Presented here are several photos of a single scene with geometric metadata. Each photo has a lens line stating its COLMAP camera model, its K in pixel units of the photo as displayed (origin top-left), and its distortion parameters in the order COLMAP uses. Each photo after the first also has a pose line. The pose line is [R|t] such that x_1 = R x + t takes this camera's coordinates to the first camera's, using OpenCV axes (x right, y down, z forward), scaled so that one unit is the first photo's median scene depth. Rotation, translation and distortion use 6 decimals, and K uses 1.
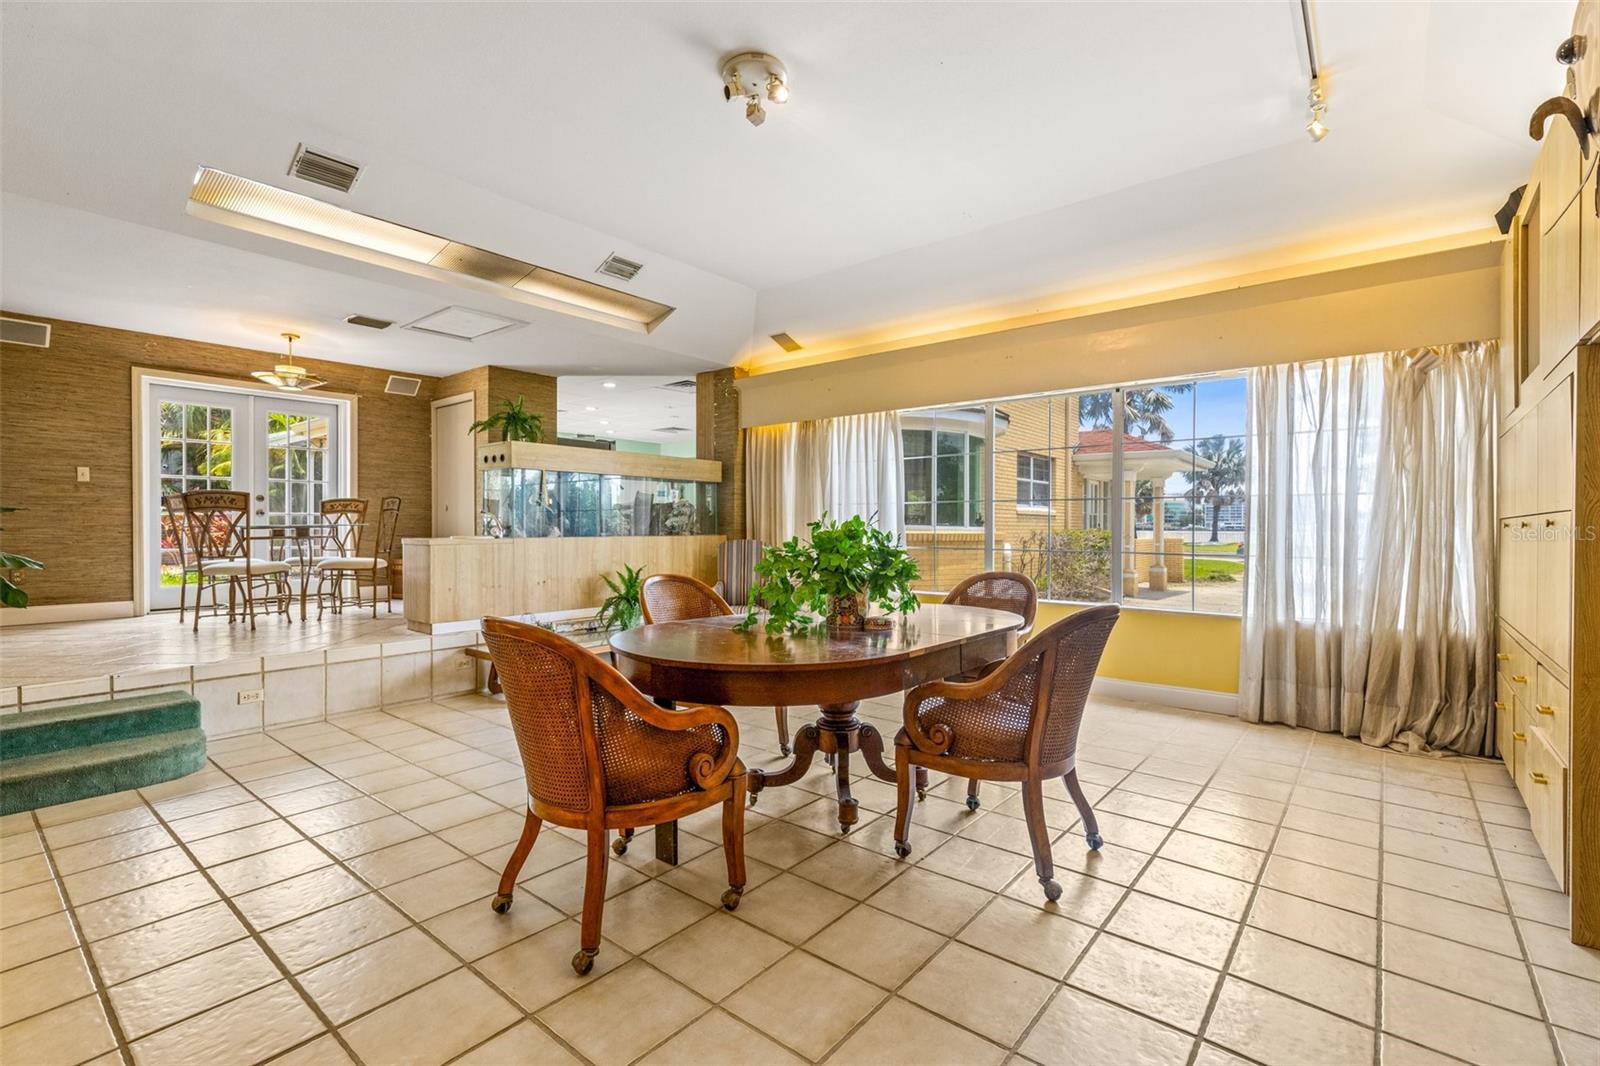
lens RADIAL K [[721.3, 0, 800.0], [0, 721.3, 533.0], [0, 0, 1]] dist [0.003029, 0.000549]
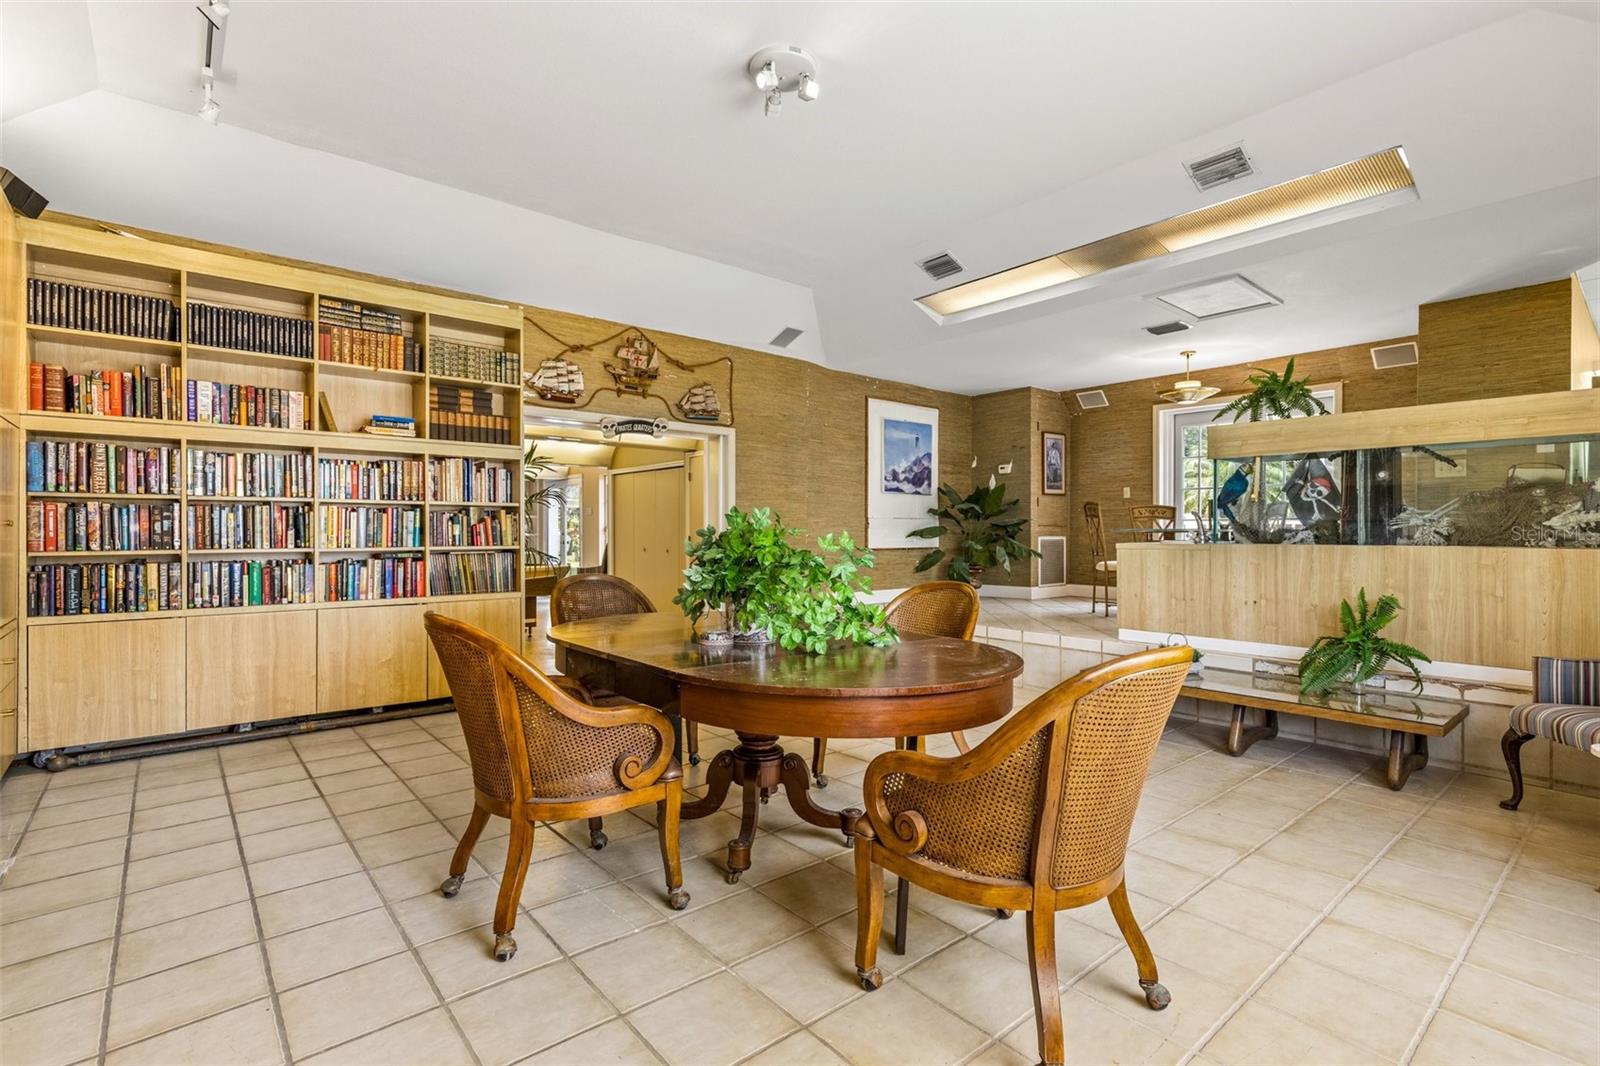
lens RADIAL K [[745.0, 0, 800.0], [0, 745.0, 533.0], [0, 0, 1]] dist [-0.000776, -0.000031]
pose [[-0.180119, 0.000185, -0.983645, 0.535176], [-0.010813, 0.999939, 0.002168, -0.001902], [0.983585, 0.011027, -0.180106, 0.698453]]
